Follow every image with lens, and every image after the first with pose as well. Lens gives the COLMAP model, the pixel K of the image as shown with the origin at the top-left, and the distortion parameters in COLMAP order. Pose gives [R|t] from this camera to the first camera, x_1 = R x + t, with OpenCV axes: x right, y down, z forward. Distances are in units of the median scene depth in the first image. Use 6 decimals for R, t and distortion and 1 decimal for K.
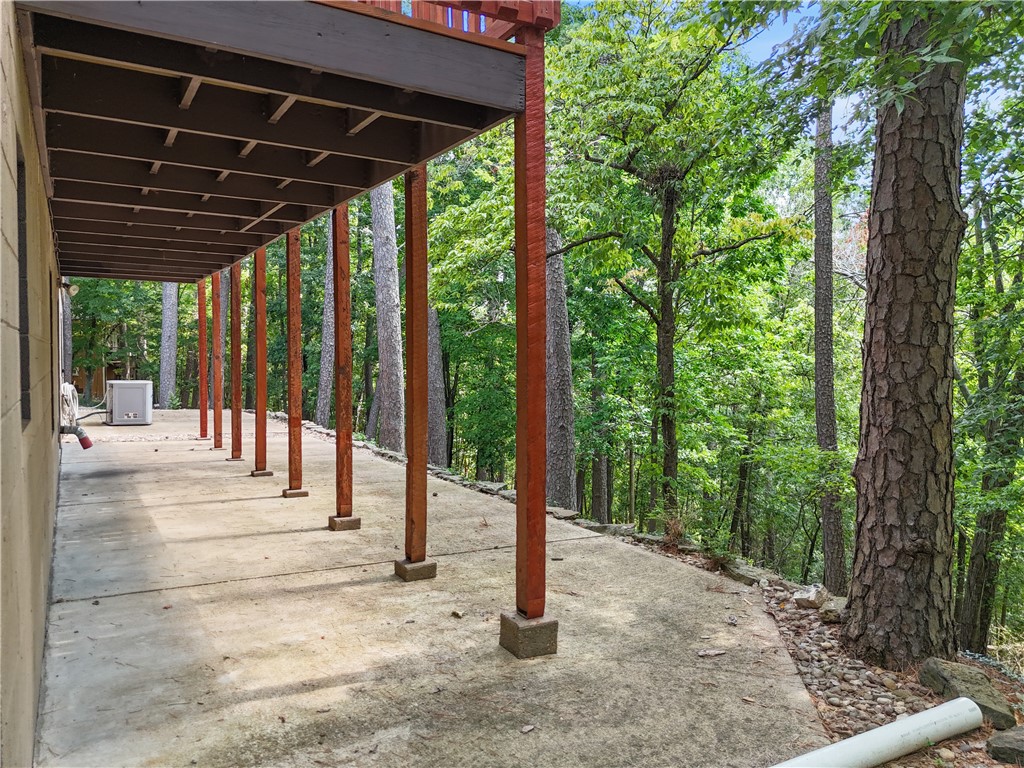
lens RADIAL K [[762.3, 0, 508.9], [0, 762.3, 387.0], [0, 0, 1]] dist [0.072992, -0.001396]
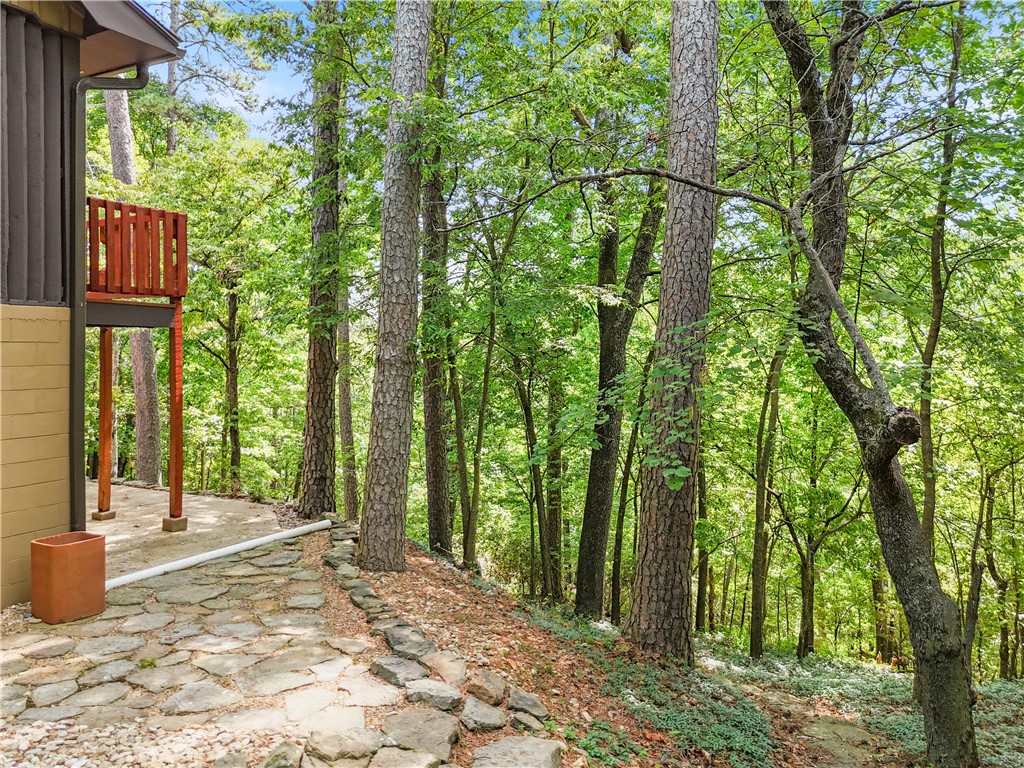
lens RADIAL K [[762.3, 0, 508.6], [0, 762.3, 355.8], [0, 0, 1]] dist [0.072992, -0.001396]
pose [[0.855650, -0.002684, 0.517547, -0.127379], [0.019786, 0.999425, -0.027529, -0.054281], [-0.517176, 0.033796, 0.855212, -0.647007]]
